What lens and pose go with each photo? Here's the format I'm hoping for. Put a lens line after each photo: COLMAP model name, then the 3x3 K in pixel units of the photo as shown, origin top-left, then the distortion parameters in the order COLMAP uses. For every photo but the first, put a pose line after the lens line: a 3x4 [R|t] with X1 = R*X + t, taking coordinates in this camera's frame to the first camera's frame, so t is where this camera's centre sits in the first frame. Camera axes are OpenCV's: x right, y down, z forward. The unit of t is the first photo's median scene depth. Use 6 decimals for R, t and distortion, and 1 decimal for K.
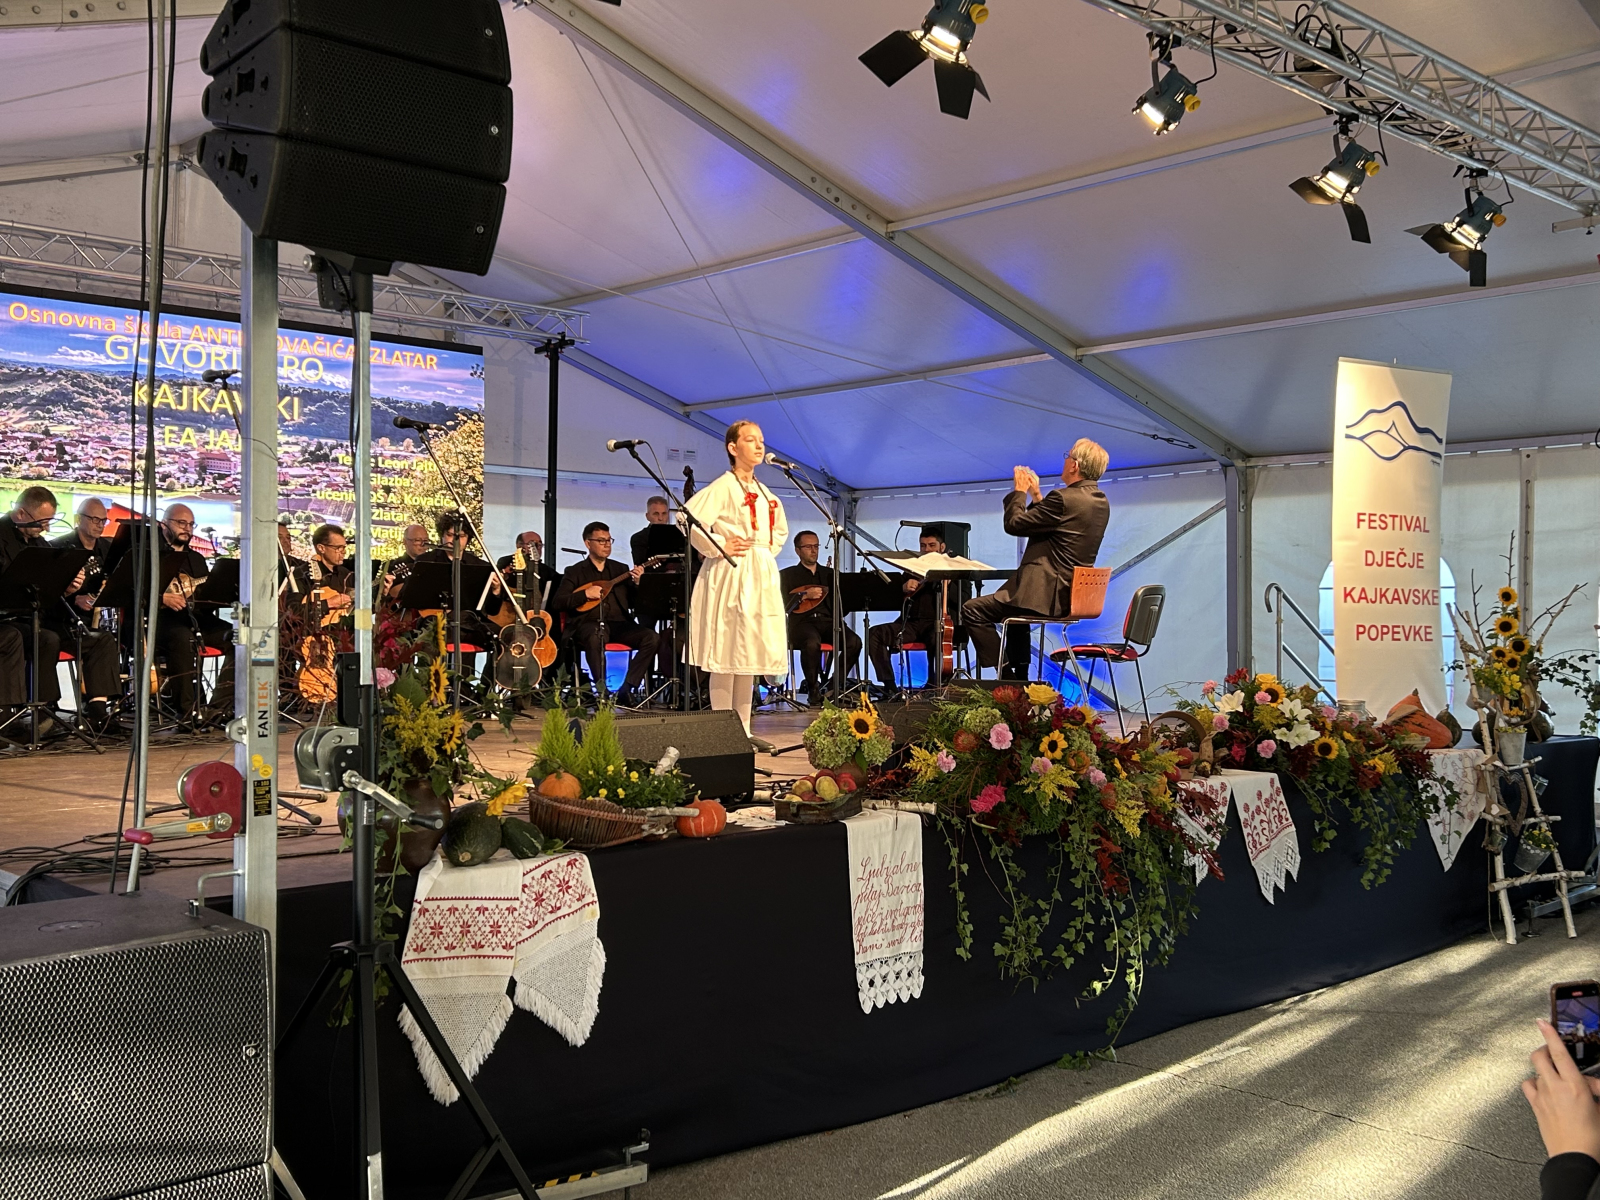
lens RADIAL K [[1633.5, 0, 775.7], [0, 1633.5, 596.4], [0, 0, 1]] dist [0.059380, 0.000000]
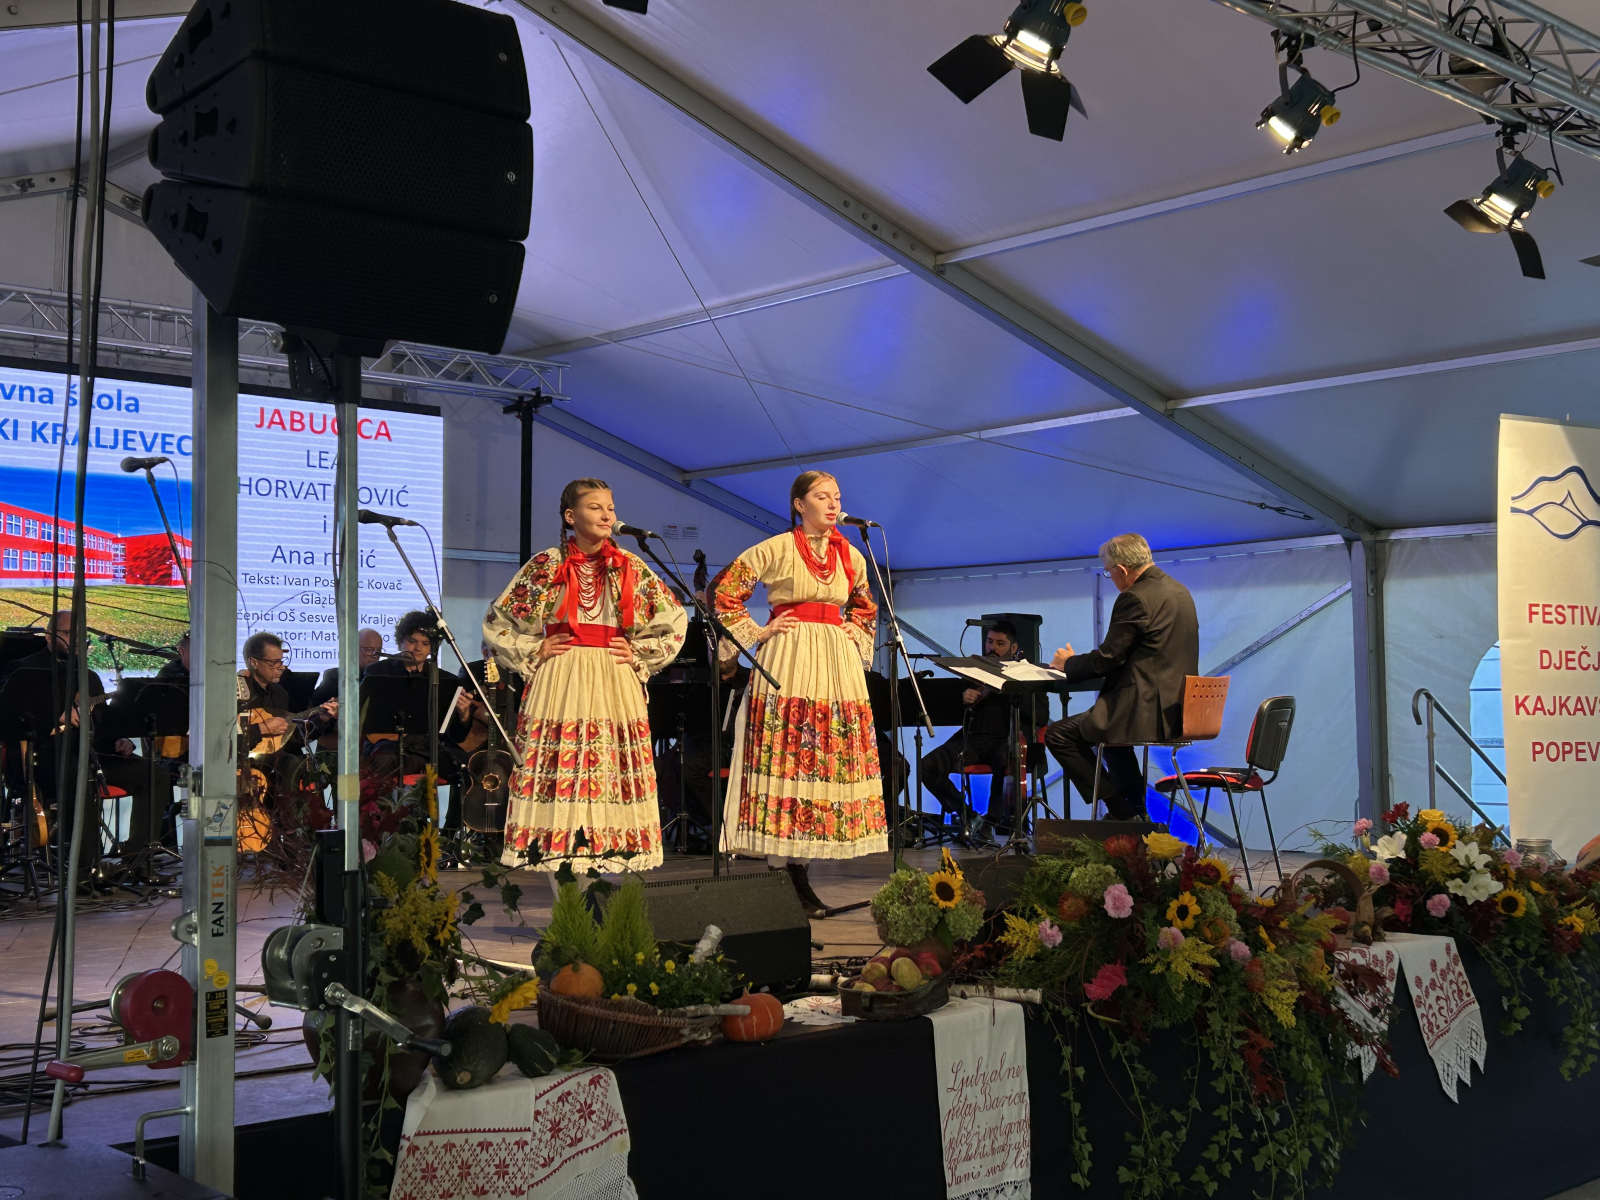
lens RADIAL K [[1991.9, 0, 782.5], [0, 1991.9, 595.3], [0, 0, 1]] dist [0.063331, 0.000000]
pose [[0.999928, -0.011947, 0.001384, -0.021280], [0.012000, 0.998716, -0.049217, -0.014529], [-0.000794, 0.049230, 0.998787, 0.015763]]
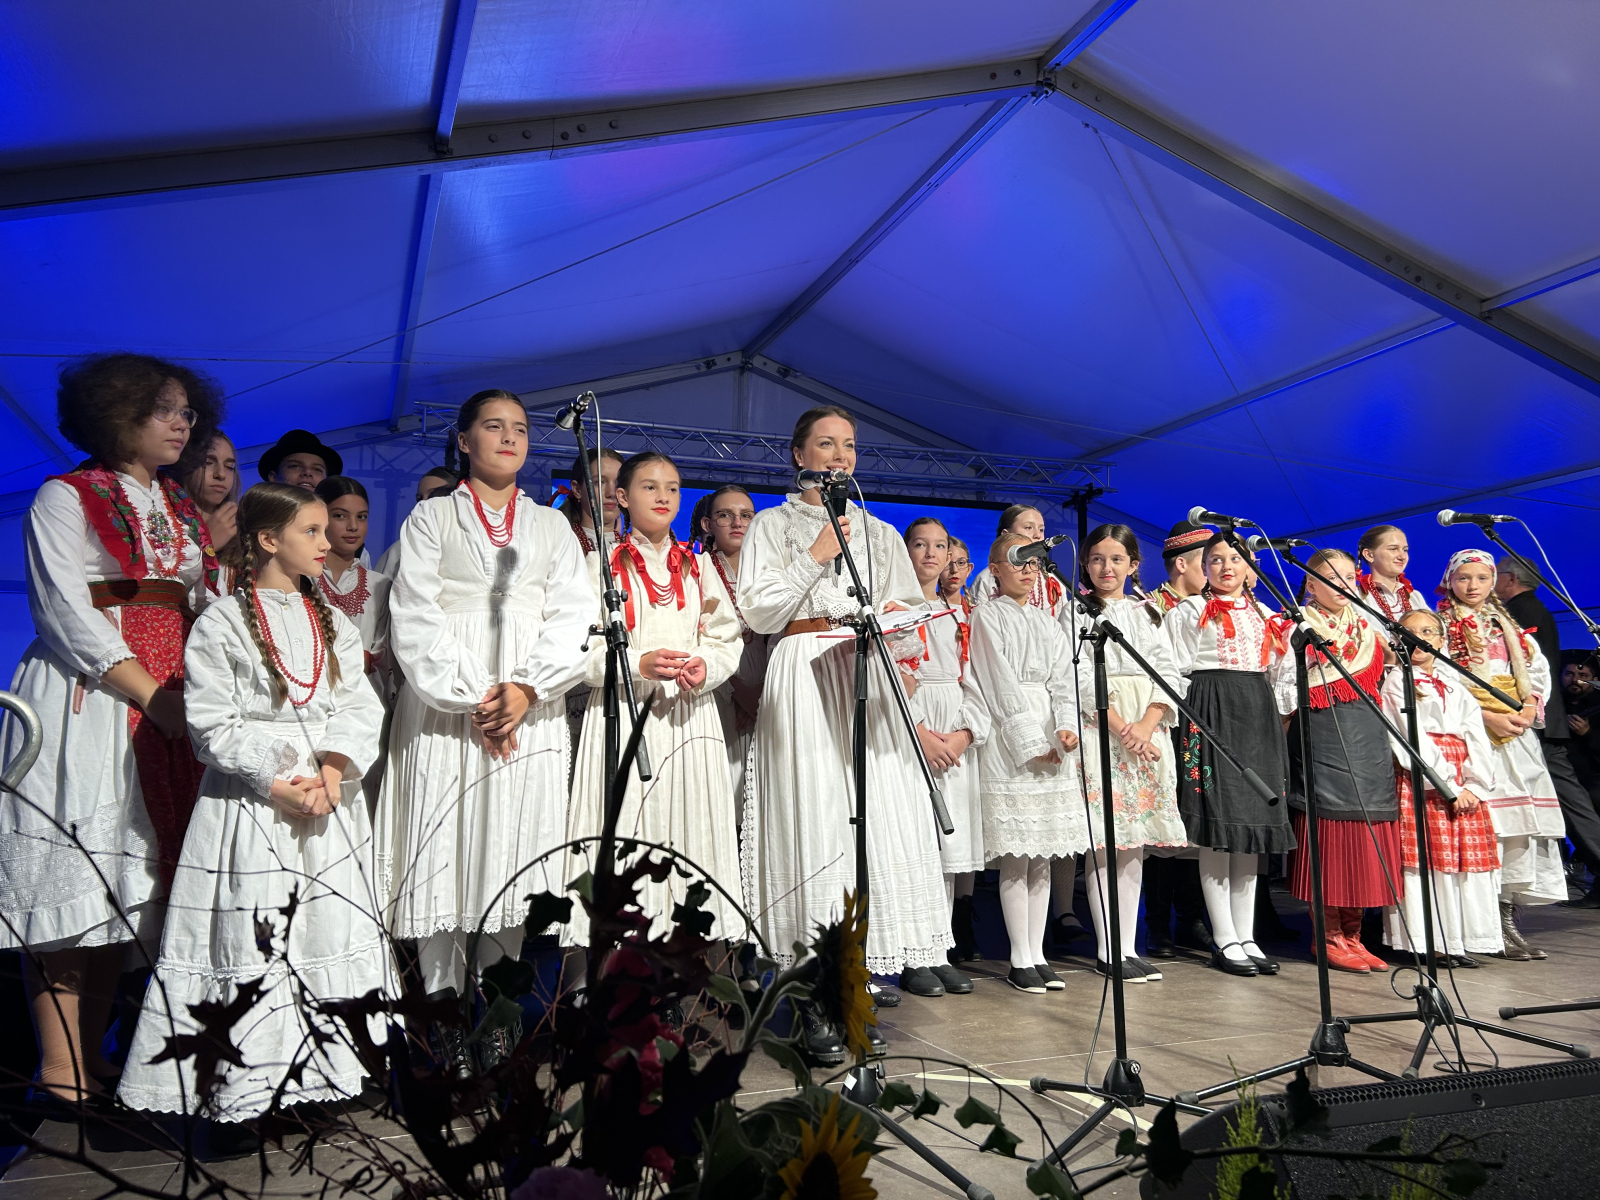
lens RADIAL K [[1205.2, 0, 779.6], [0, 1205.2, 615.5], [0, 0, 1]] dist [0.032585, -0.026514]
pose [[0.930504, -0.052604, -0.362486, -0.088430], [0.016513, 0.994652, -0.101955, -0.011148], [0.365910, 0.088883, 0.926396, 0.509201]]
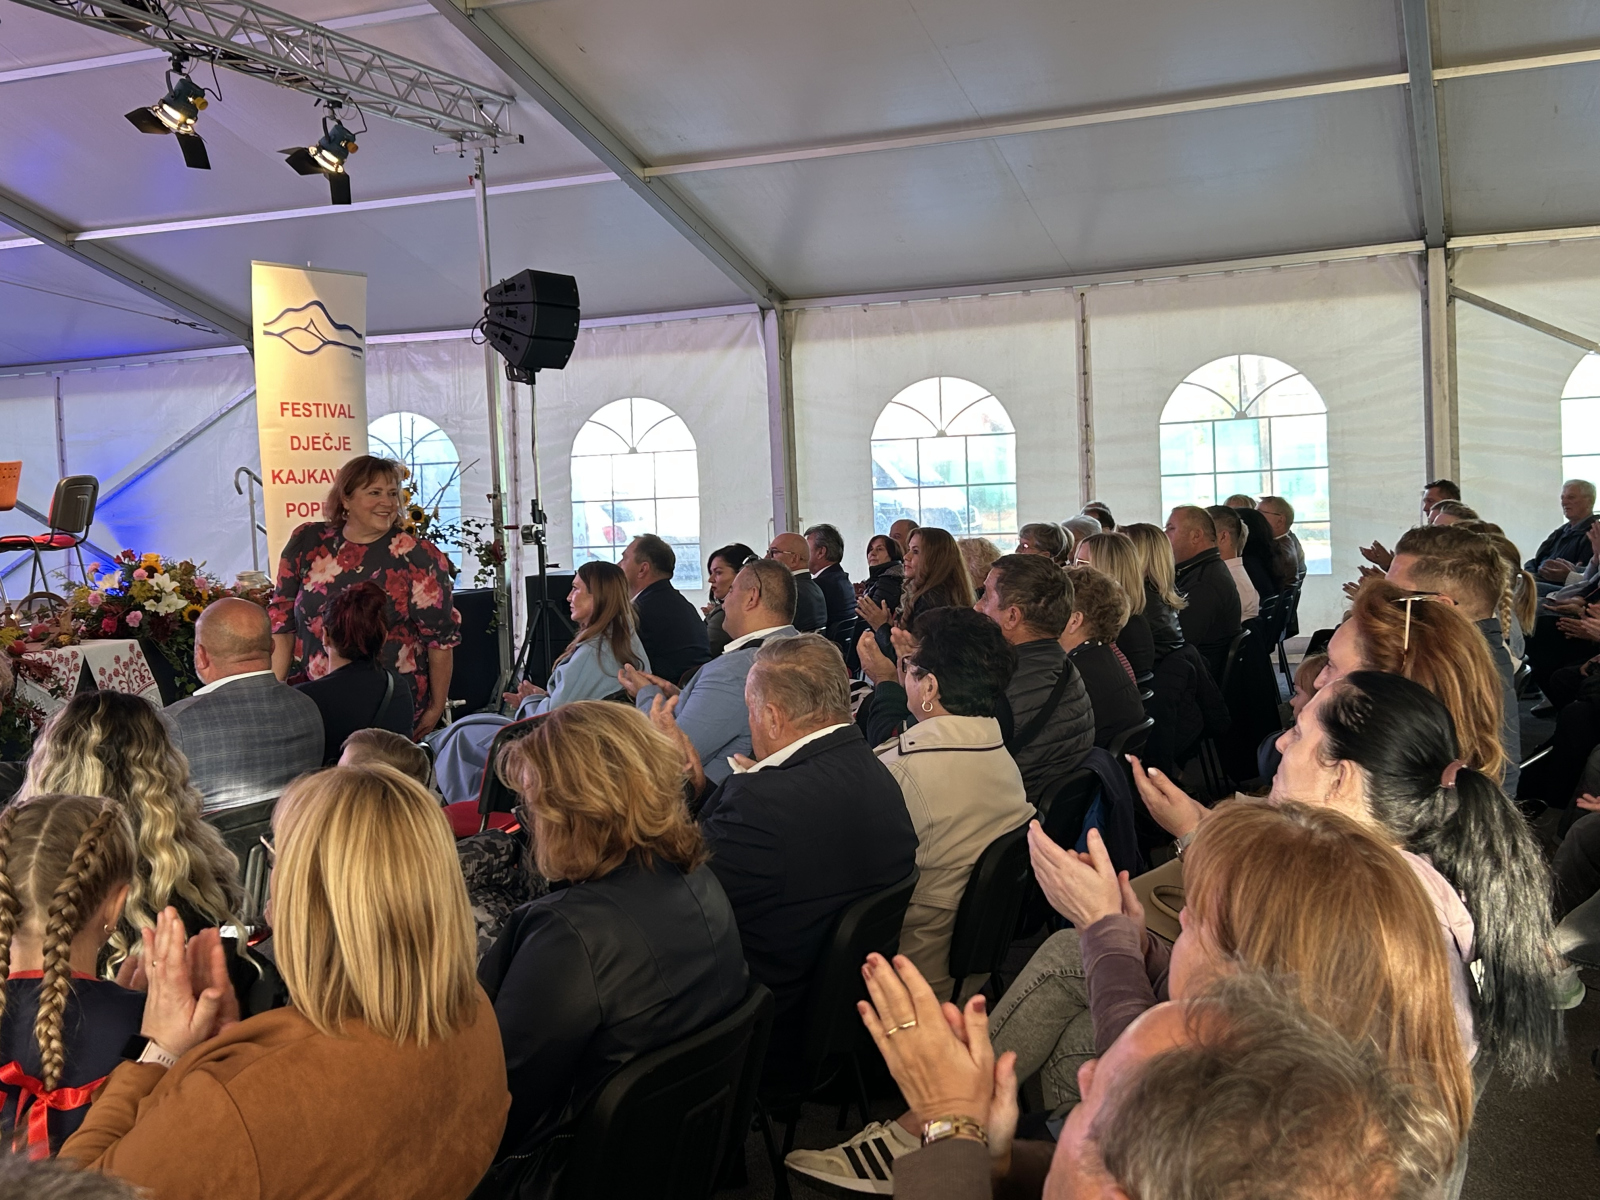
lens RADIAL K [[1800.4, 0, 737.0], [0, 1800.4, 573.6], [0, 0, 1]] dist [0.062808, 0.000000]
pose [[0.909784, -0.066748, 0.409680, 0.173562], [0.044073, 0.996940, 0.064555, -0.001340], [-0.412736, -0.040675, 0.909942, -0.326321]]
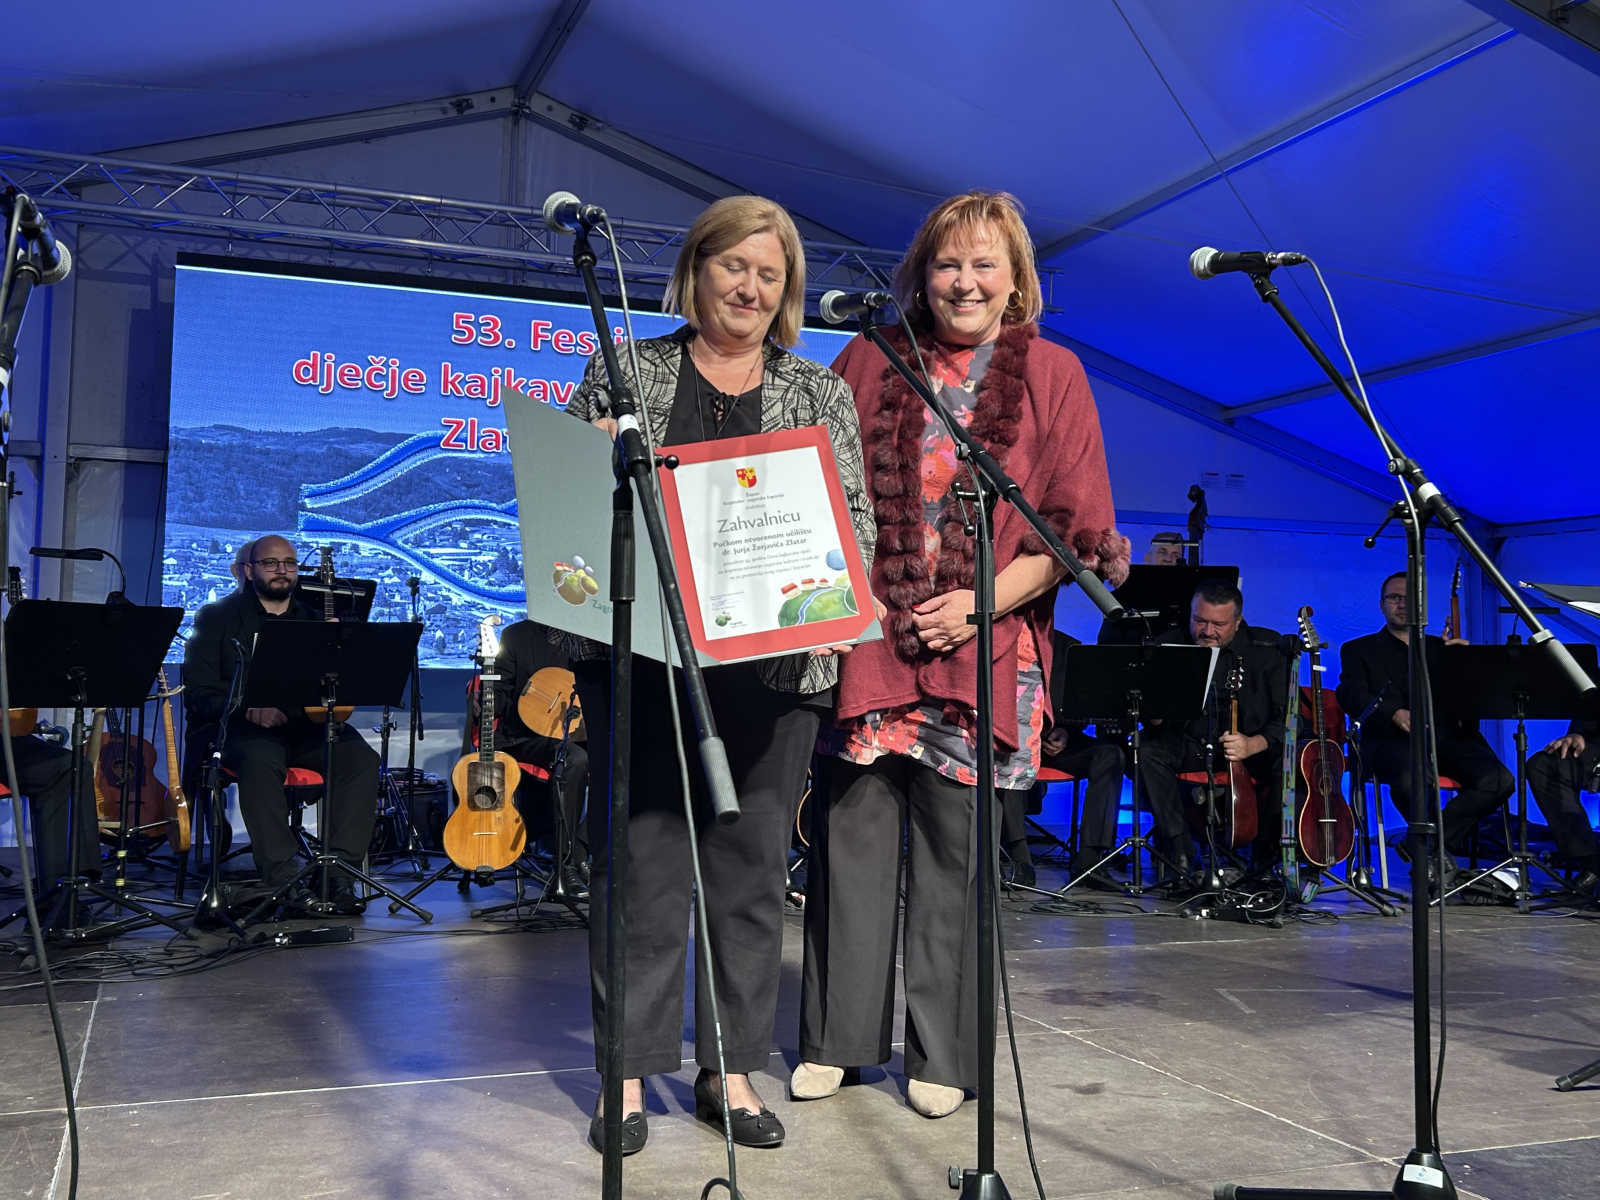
lens RADIAL K [[1619.8, 0, 766.6], [0, 1619.8, 598.0], [0, 0, 1]] dist [0.006707, 0.000000]
pose [[0.929546, -0.011969, -0.368513, 0.038929], [-0.005967, 0.998854, -0.047495, -0.007068], [0.368659, 0.046347, 0.928409, 0.726405]]
